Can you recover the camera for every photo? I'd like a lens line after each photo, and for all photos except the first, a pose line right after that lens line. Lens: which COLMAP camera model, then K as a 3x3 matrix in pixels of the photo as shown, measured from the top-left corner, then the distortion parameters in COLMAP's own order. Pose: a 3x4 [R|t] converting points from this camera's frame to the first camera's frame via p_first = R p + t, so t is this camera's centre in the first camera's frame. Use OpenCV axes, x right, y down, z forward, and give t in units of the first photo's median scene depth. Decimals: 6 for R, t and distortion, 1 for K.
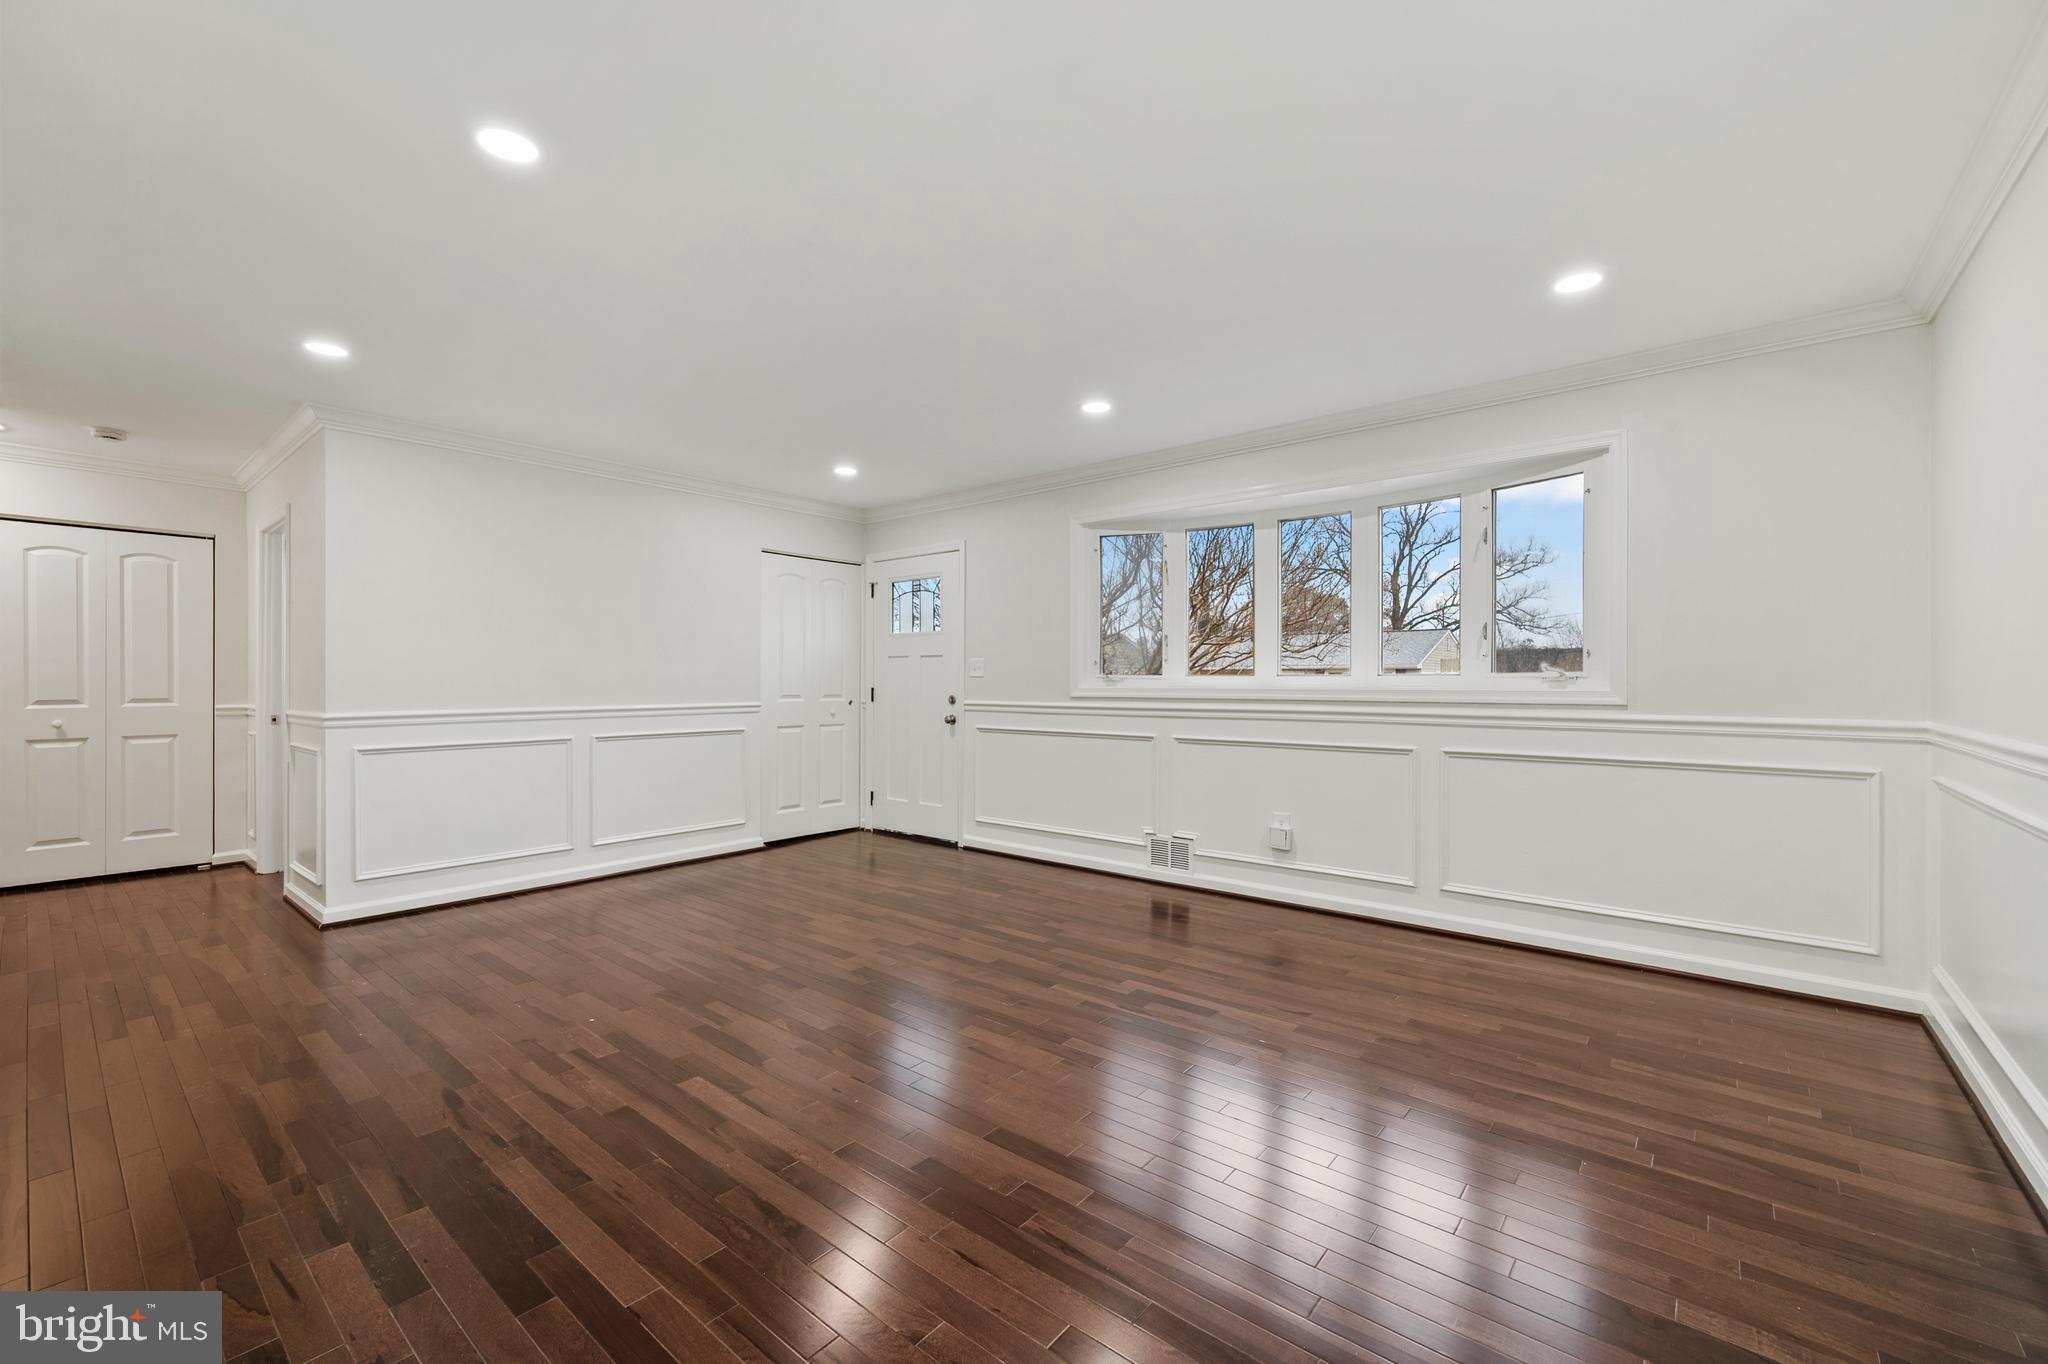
lens RADIAL K [[839.1, 0, 1016.6], [0, 839.1, 669.5], [0, 0, 1]] dist [0.001676, 0.000600]
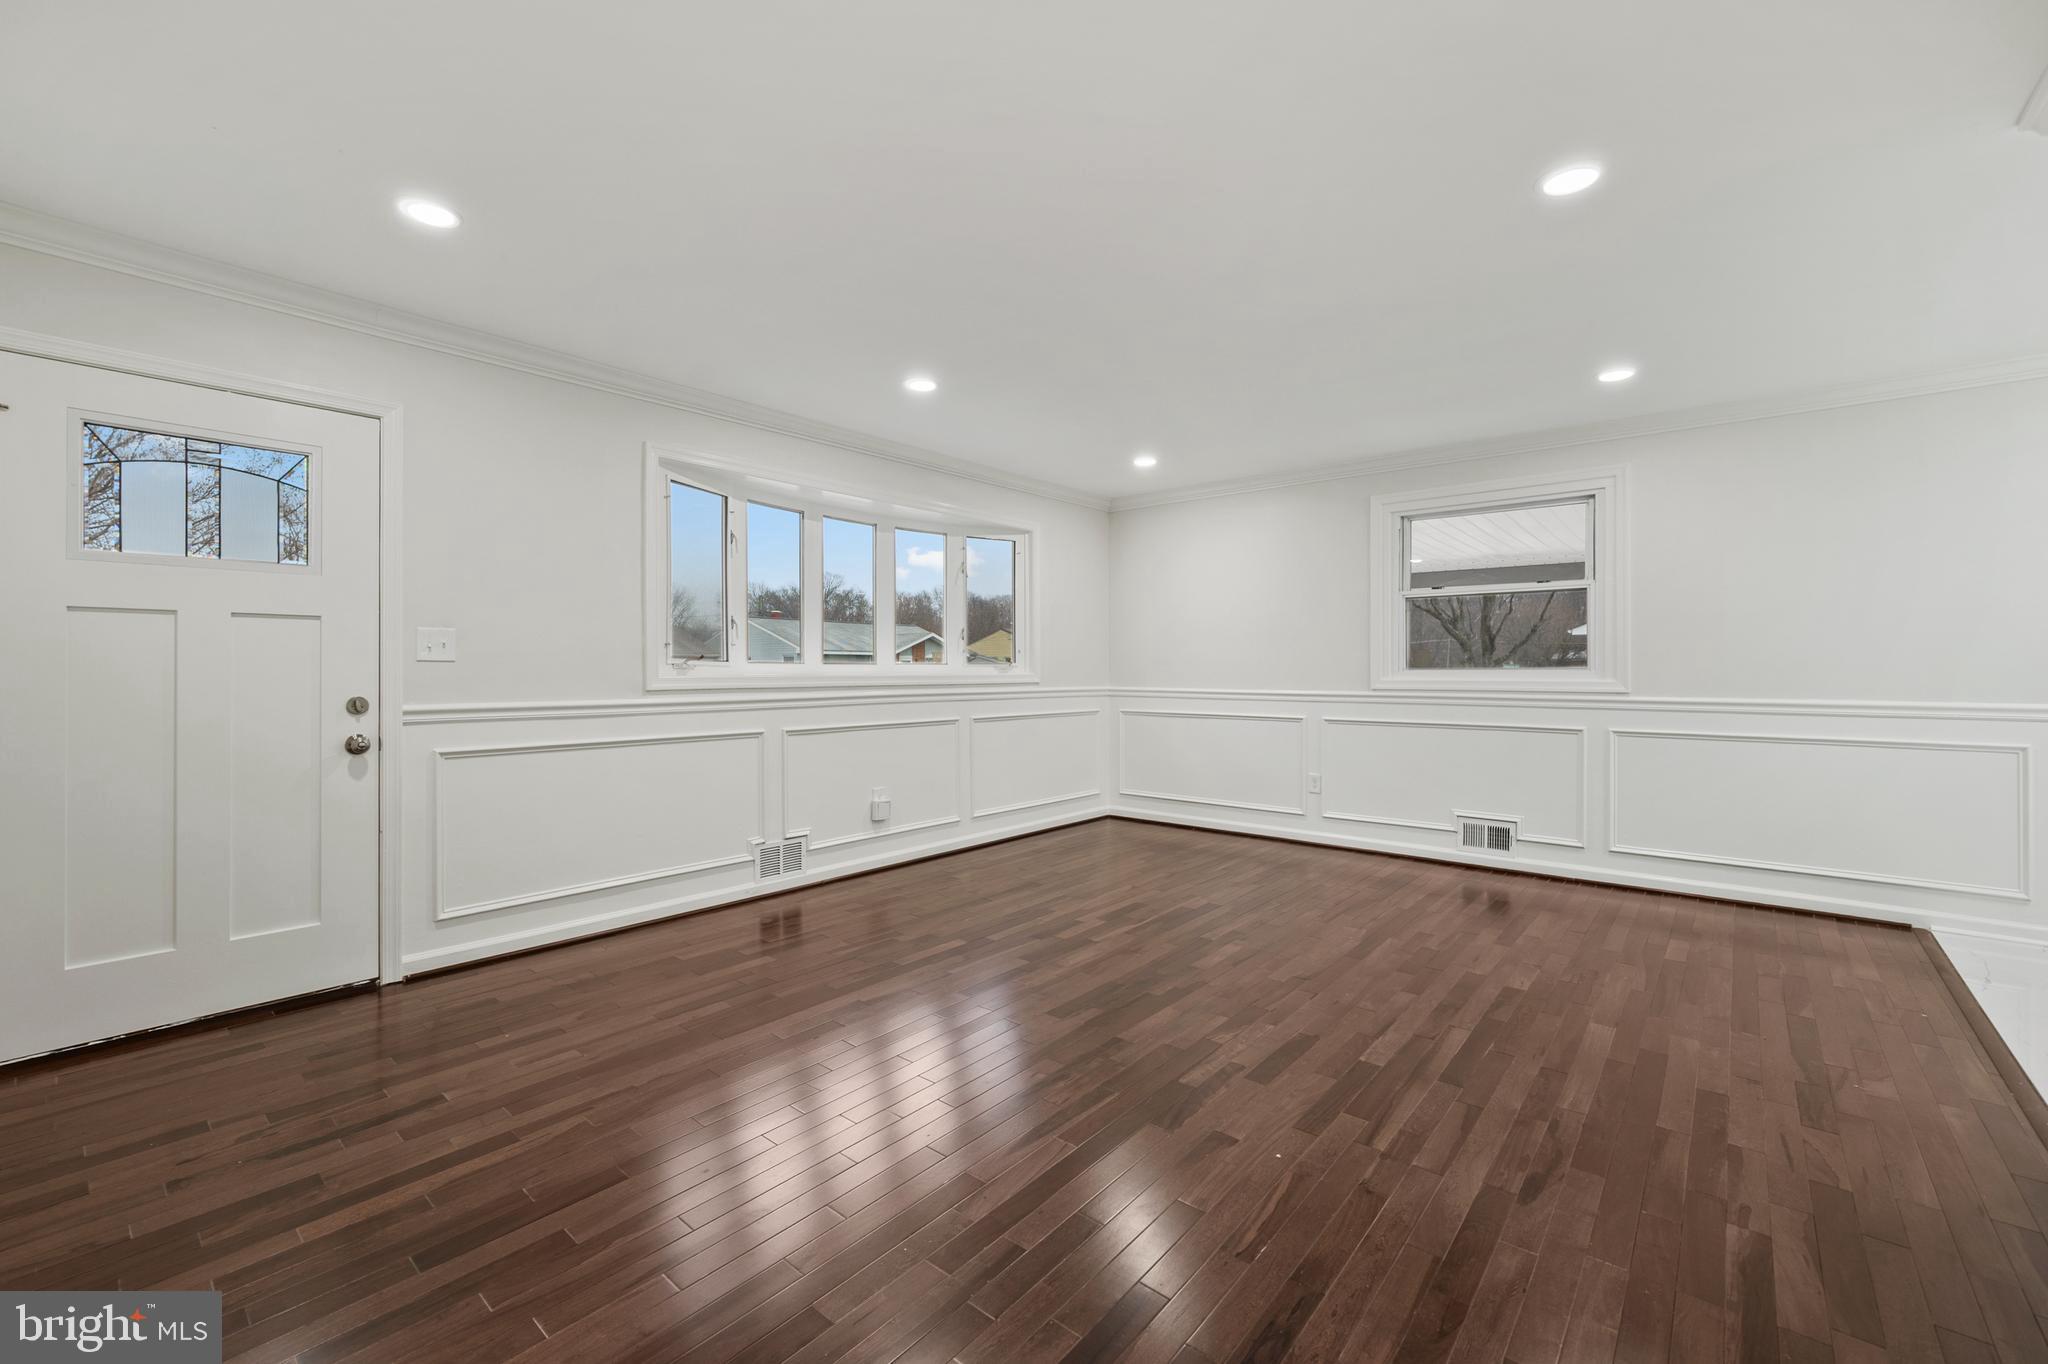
lens RADIAL K [[857.7, 0, 1018.8], [0, 857.7, 681.3], [0, 0, 1]] dist [0.000004, 0.000108]
pose [[-0.002011, -0.015166, 0.999883, -0.820191], [-0.013329, 0.999797, 0.015138, 0.011479], [-0.999909, -0.013297, -0.002213, 0.828749]]
